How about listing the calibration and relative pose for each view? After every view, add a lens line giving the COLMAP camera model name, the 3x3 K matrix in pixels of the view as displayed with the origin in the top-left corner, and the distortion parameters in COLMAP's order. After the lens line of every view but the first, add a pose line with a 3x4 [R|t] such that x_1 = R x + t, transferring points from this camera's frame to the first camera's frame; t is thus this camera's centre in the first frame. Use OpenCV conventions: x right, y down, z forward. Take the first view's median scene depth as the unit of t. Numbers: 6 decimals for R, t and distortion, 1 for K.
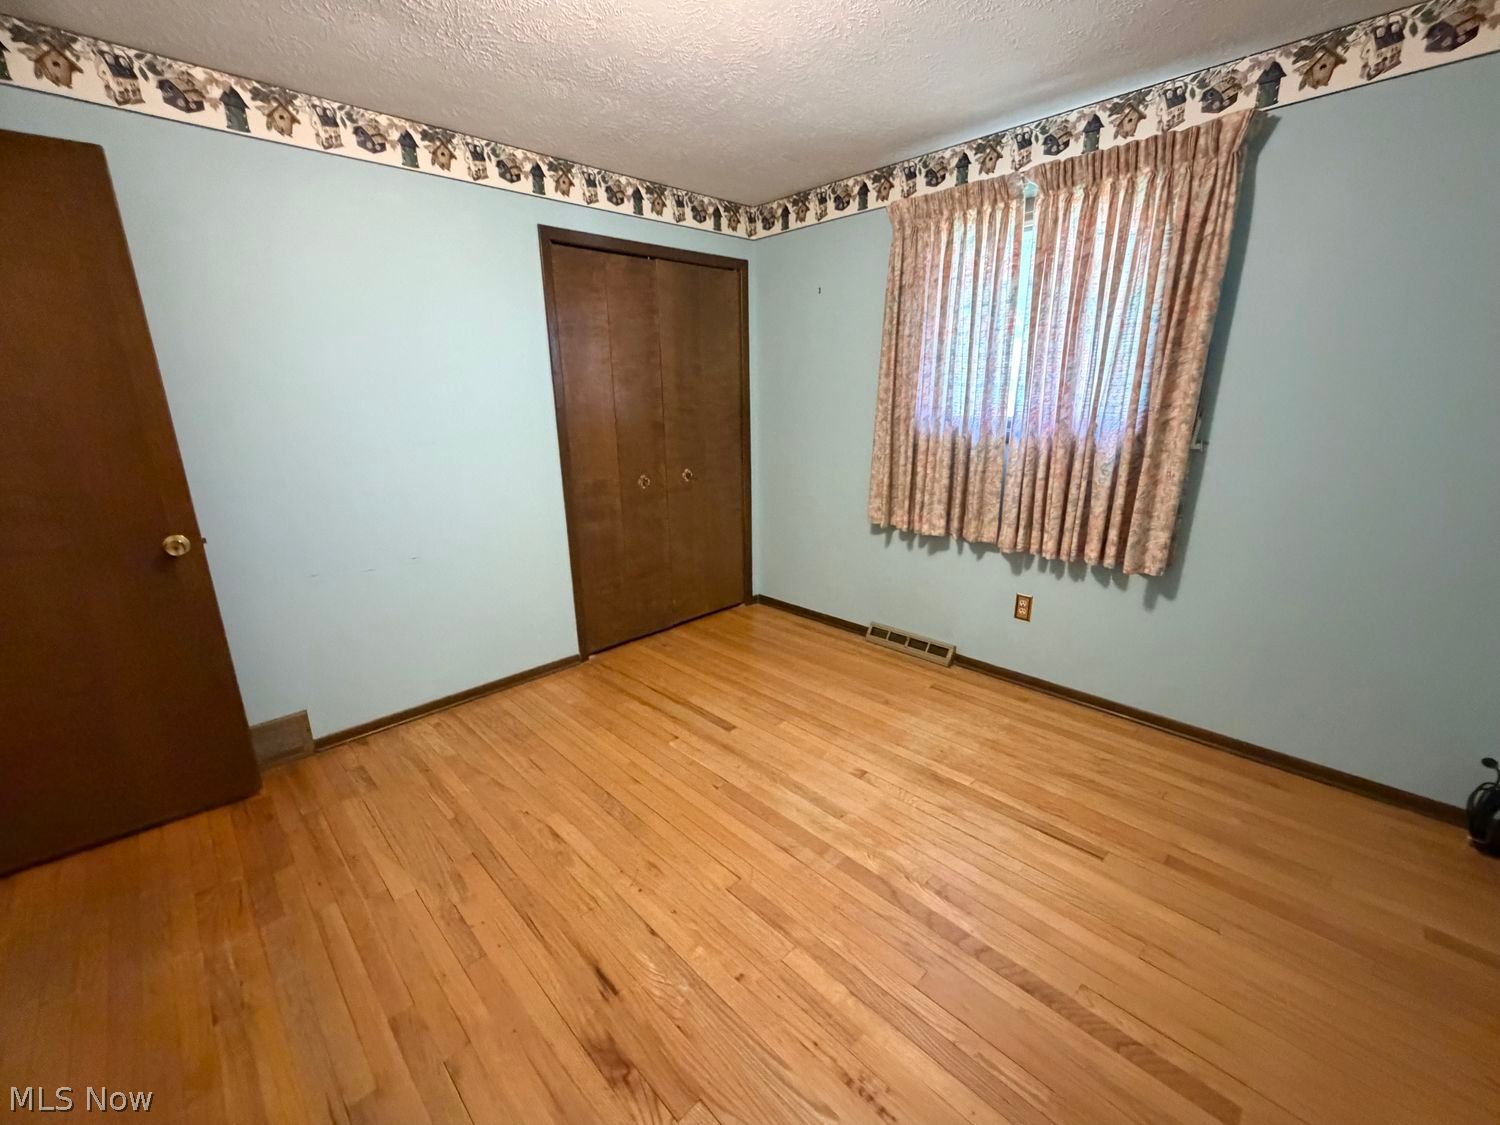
lens RADIAL K [[614.4, 0, 751.7], [0, 614.4, 560.3], [0, 0, 1]] dist [0.000682, 0.000108]
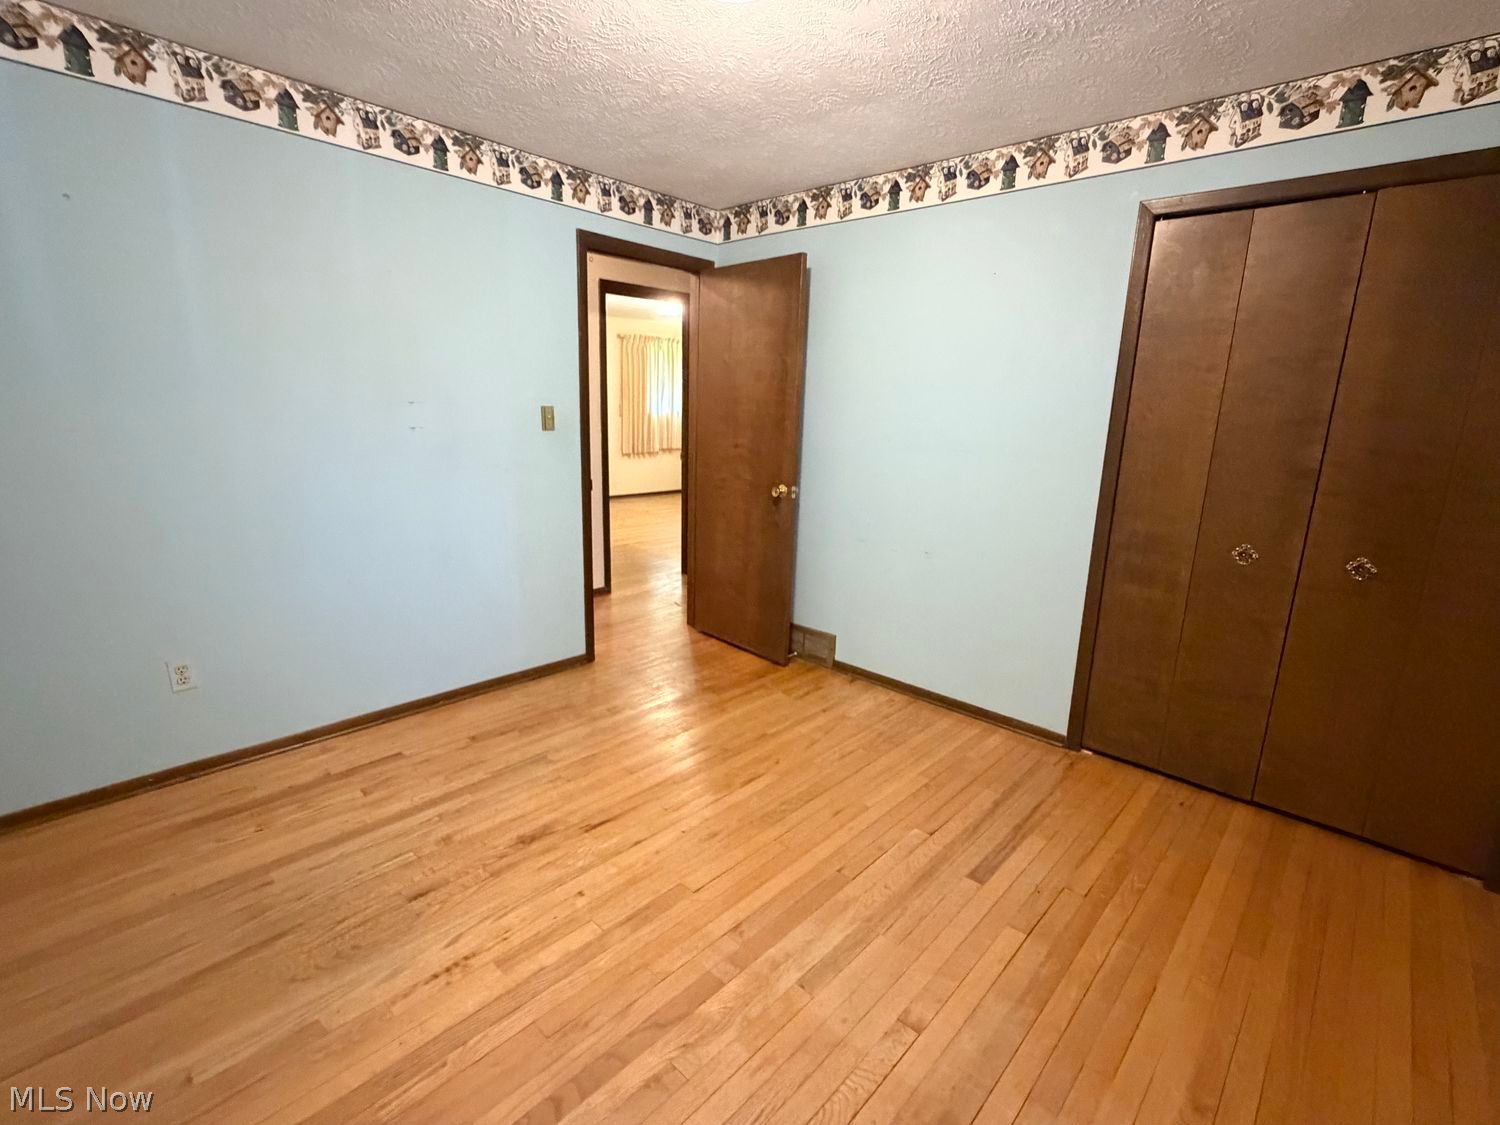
lens RADIAL K [[699.6, 0, 753.4], [0, 699.6, 566.4], [0, 0, 1]] dist [-0.000832, 0.000758]
pose [[0.057100, 0.245661, -0.967673, 0.756634], [-0.298488, 0.929122, 0.218262, -0.187389], [0.952704, 0.276376, 0.126380, 0.656132]]
